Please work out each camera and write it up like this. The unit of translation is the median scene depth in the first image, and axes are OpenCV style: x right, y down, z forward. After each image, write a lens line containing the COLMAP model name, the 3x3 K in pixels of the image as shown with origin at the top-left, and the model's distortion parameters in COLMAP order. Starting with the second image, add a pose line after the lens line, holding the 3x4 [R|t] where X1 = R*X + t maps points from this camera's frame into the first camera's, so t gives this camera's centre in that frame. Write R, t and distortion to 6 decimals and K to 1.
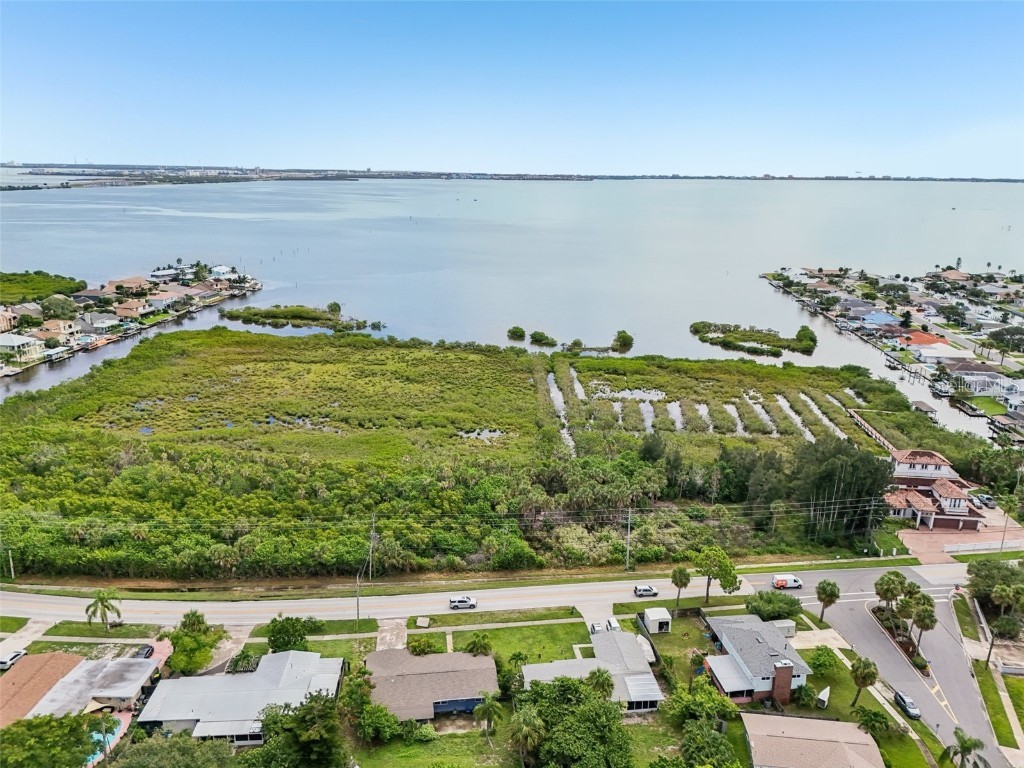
lens RADIAL K [[753.6, 0, 532.2], [0, 753.6, 386.0], [0, 0, 1]] dist [0.061789, -0.057296]
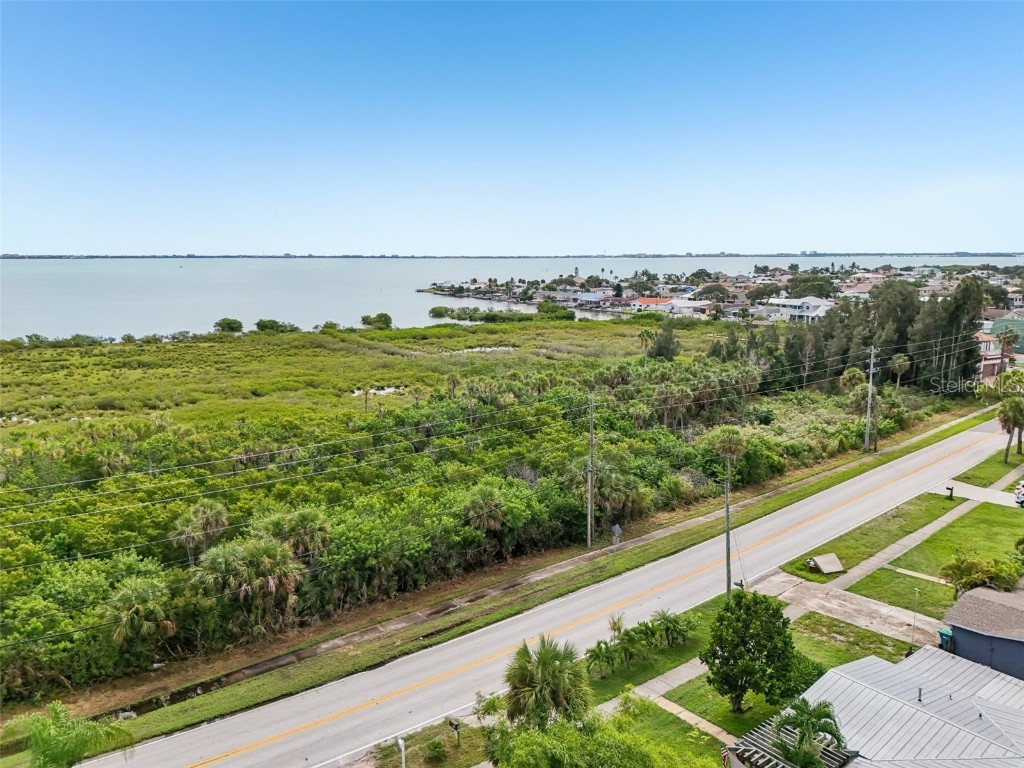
lens RADIAL K [[753.6, 0, 532.2], [0, 753.6, 386.0], [0, 0, 1]] dist [0.061789, -0.057296]
pose [[0.823425, -0.110318, 0.556598, -0.244574], [0.166117, 0.984809, -0.050563, 0.090146], [-0.542564, 0.134096, 0.829242, 0.318365]]
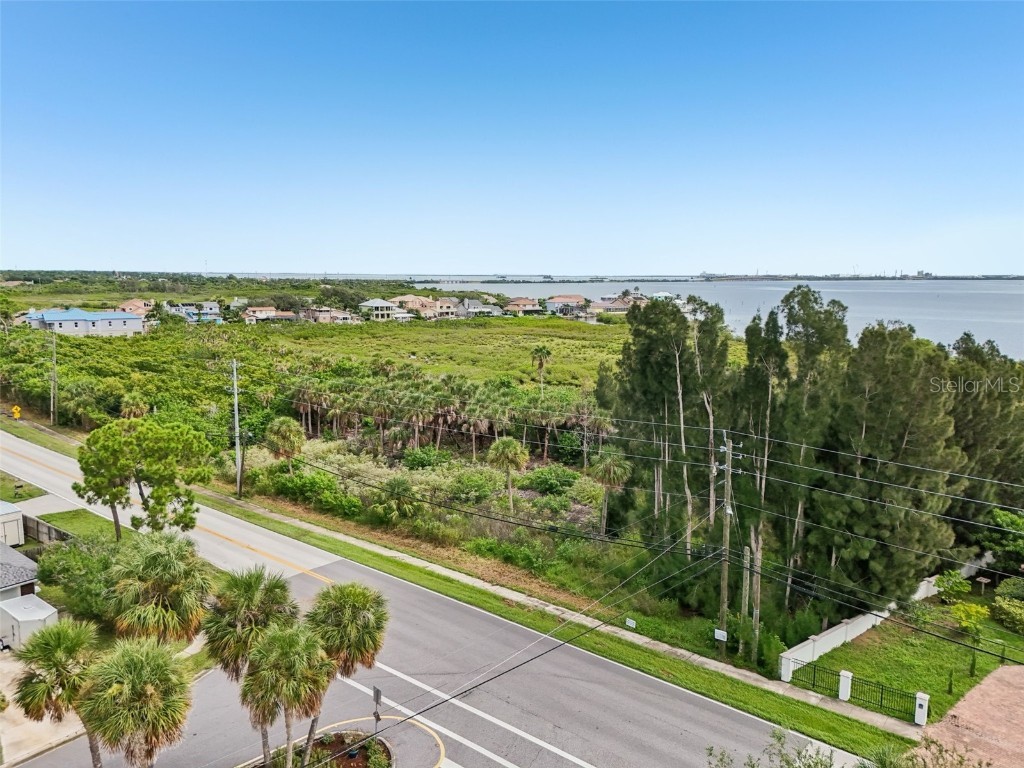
lens RADIAL K [[753.6, 0, 532.2], [0, 753.6, 386.0], [0, 0, 1]] dist [0.061789, -0.057296]
pose [[0.685900, 0.094476, -0.721537, 0.322359], [-0.198163, 0.978314, -0.060279, 0.087483], [0.700194, 0.184327, 0.689747, 0.412785]]
